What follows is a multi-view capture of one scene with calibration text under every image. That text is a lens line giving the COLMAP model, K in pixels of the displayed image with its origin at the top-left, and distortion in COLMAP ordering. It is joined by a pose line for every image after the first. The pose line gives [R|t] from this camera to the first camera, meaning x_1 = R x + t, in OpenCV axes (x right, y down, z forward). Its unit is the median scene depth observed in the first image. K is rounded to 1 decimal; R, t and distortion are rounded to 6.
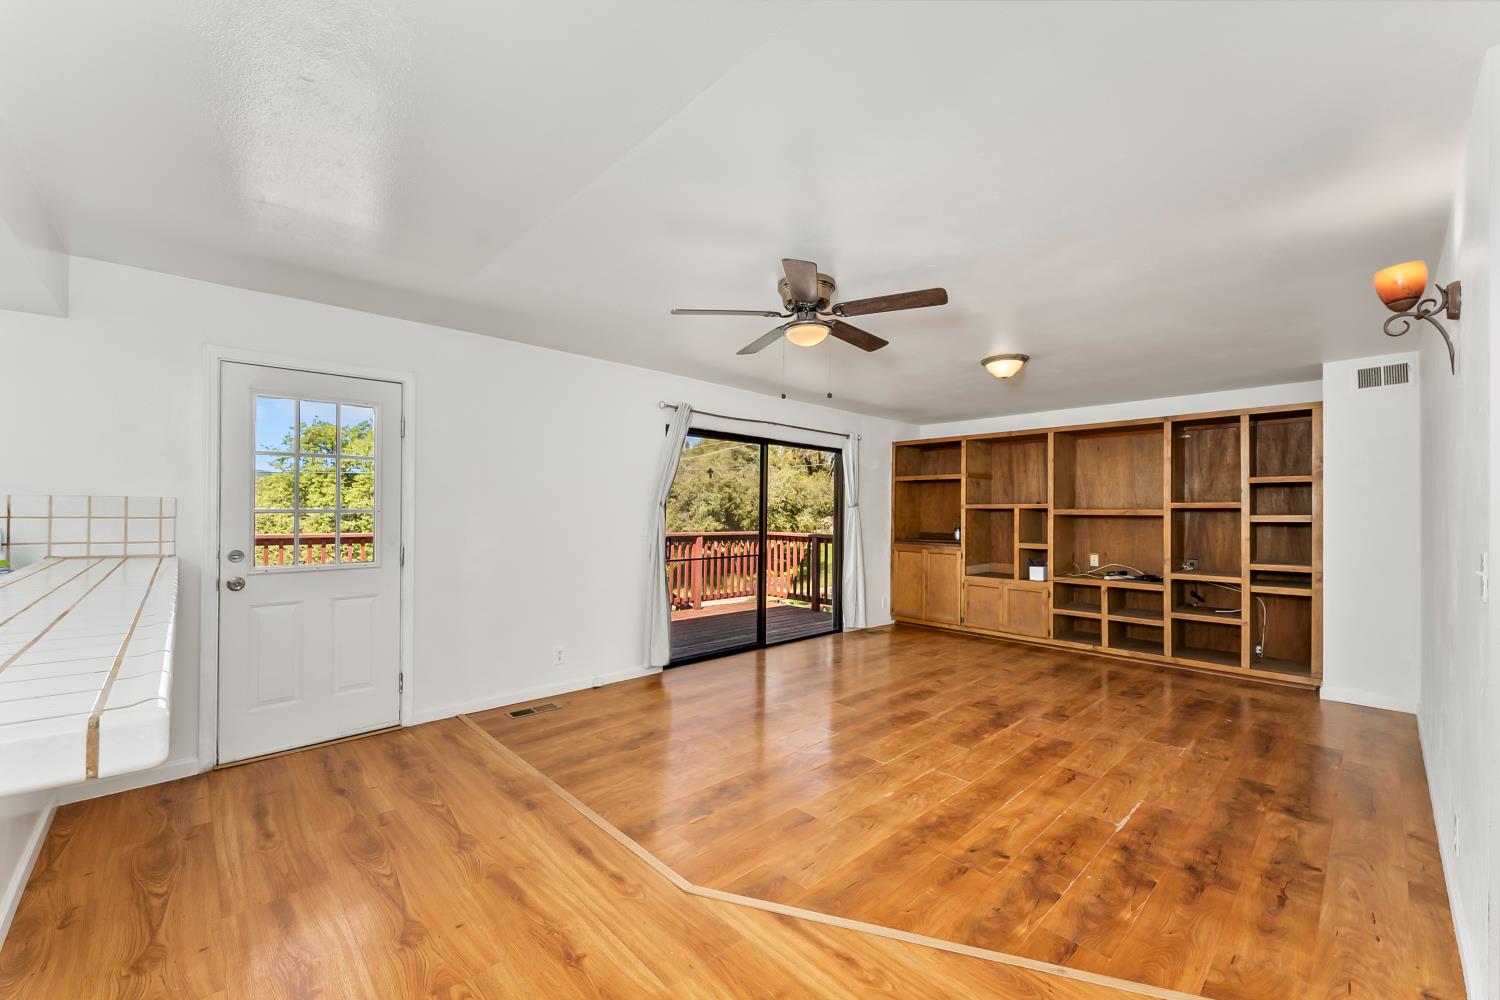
lens RADIAL K [[604.9, 0, 746.0], [0, 604.9, 506.7], [0, 0, 1]] dist [-0.000900, -0.000311]
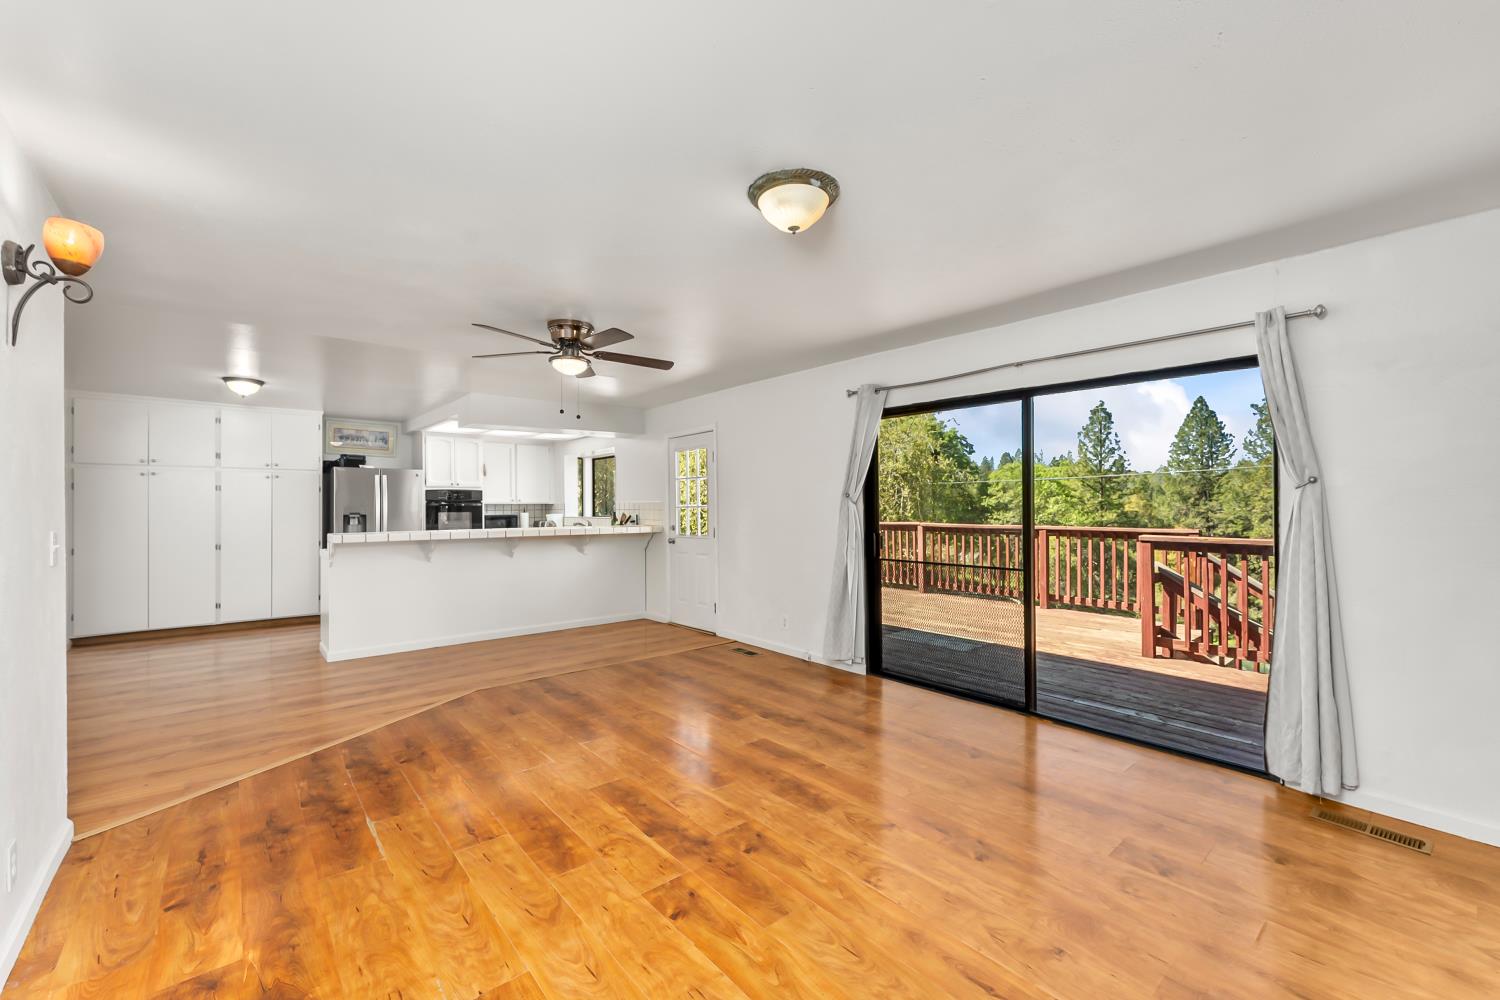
lens RADIAL K [[604.9, 0, 739.5], [0, 604.9, 503.3], [0, 0, 1]] dist [-0.000900, -0.000311]
pose [[-0.064472, -0.010024, -0.997869, 1.402441], [0.011847, 0.999871, -0.010810, 0.023342], [0.997849, -0.012518, -0.064345, 1.494882]]
